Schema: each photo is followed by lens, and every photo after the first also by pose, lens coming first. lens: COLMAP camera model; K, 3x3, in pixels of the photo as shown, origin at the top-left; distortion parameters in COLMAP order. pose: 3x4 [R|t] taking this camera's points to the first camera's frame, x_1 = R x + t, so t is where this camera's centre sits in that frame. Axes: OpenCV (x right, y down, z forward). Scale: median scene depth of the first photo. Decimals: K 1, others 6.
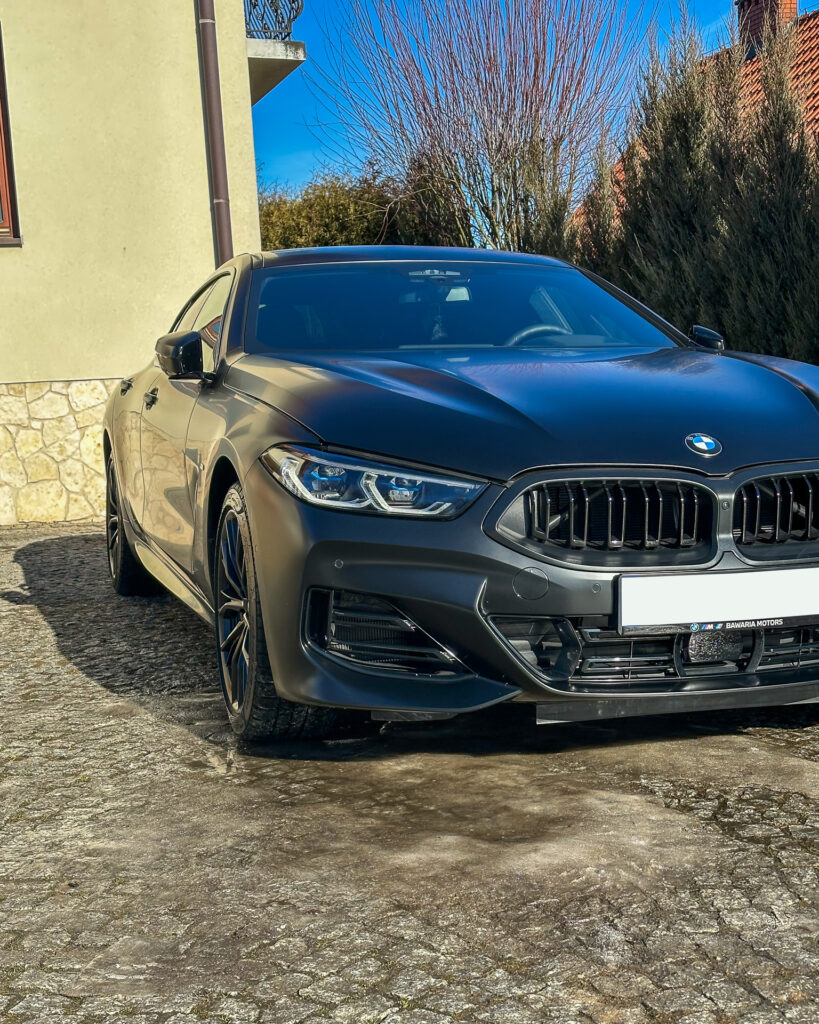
lens RADIAL K [[1609.7, 0, 414.1], [0, 1609.7, 512.3], [0, 0, 1]] dist [0.165032, -0.227178]
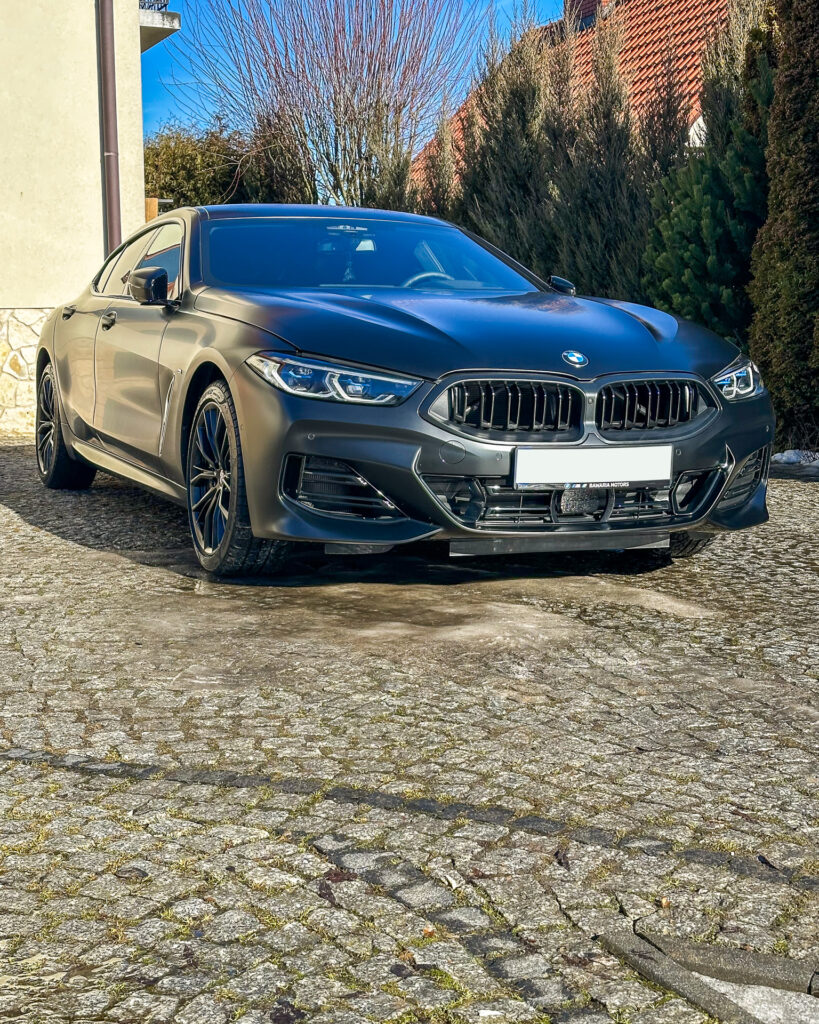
lens RADIAL K [[1661.5, 0, 322.0], [0, 1661.5, 401.0], [0, 0, 1]] dist [0.127585, -0.026332]
pose [[0.997663, 0.026977, 0.062783, -0.121914], [-0.024415, 0.998852, -0.041224, 0.060145], [-0.063823, 0.039594, 0.997175, -0.398154]]
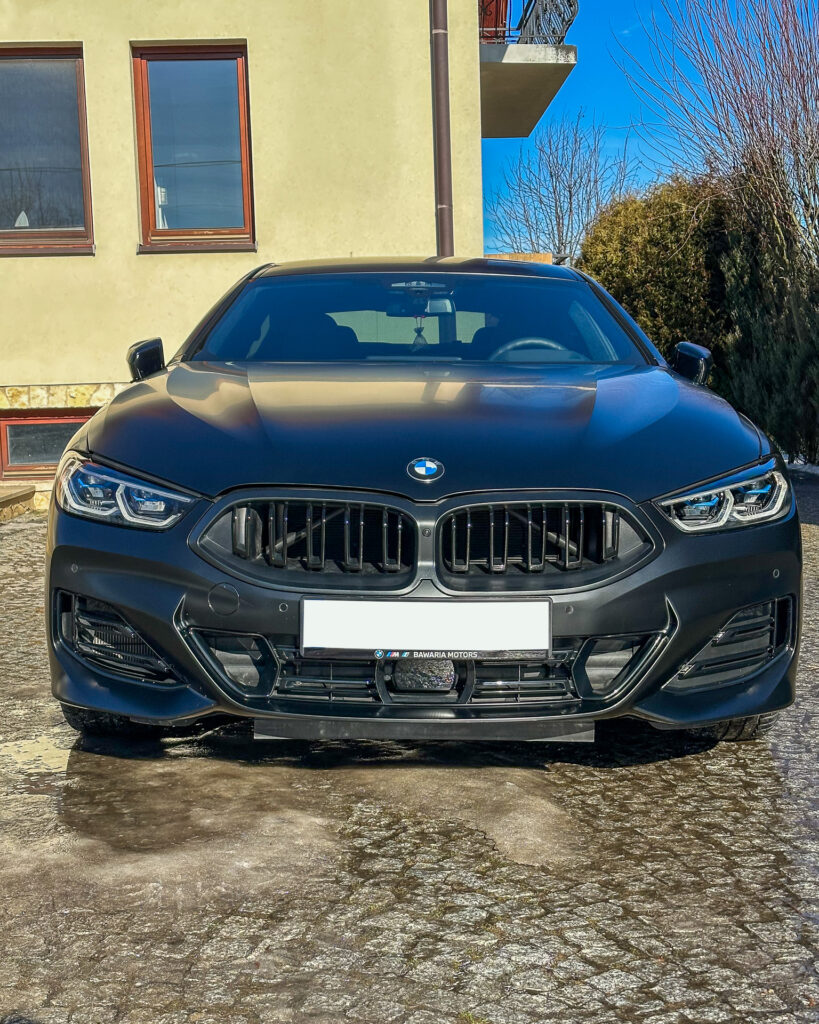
lens RADIAL K [[1590.2, 0, 405.4], [0, 1590.2, 506.3], [0, 0, 1]] dist [0.188064, -0.368547]
pose [[0.959628, 0.048694, -0.277026, 0.428792], [-0.048546, 0.998794, 0.007394, -0.025603], [0.277052, 0.006353, 0.960834, 0.064199]]
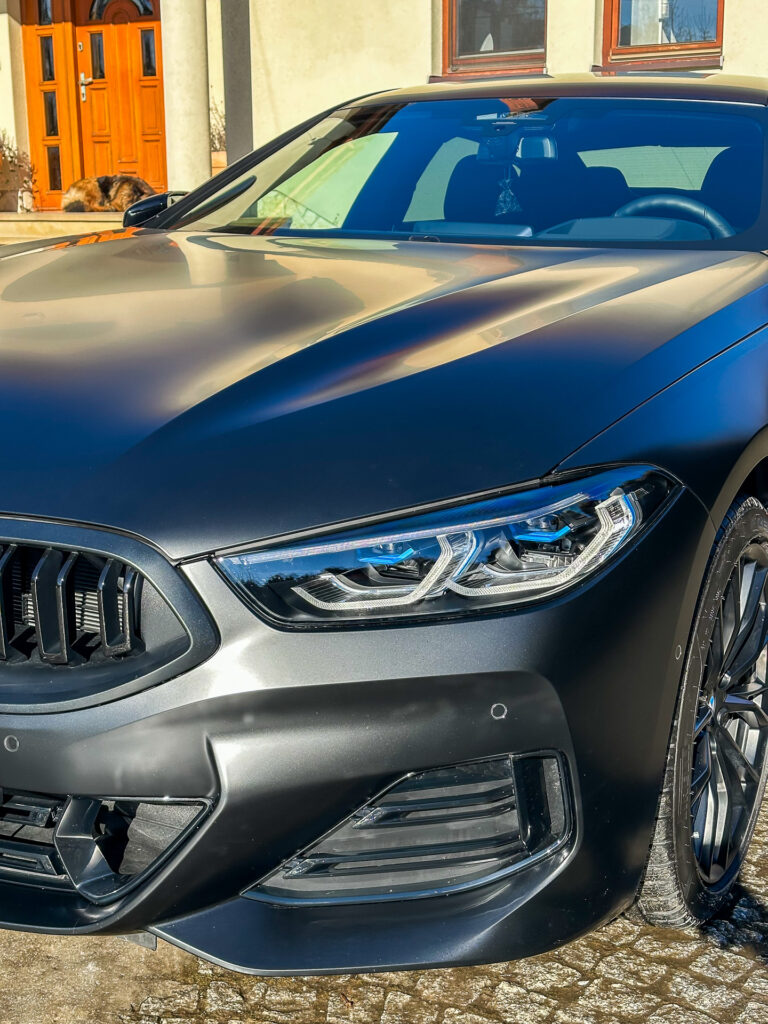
lens RADIAL K [[1448.8, 0, 384.8], [0, 1448.8, 495.7], [0, 0, 1]] dist [0.182543, -0.395190]
pose [[0.713819, 0.178500, -0.677201, 0.650876], [-0.090790, 0.982399, 0.163247, -0.127066], [0.694421, -0.055046, 0.717461, 0.737682]]
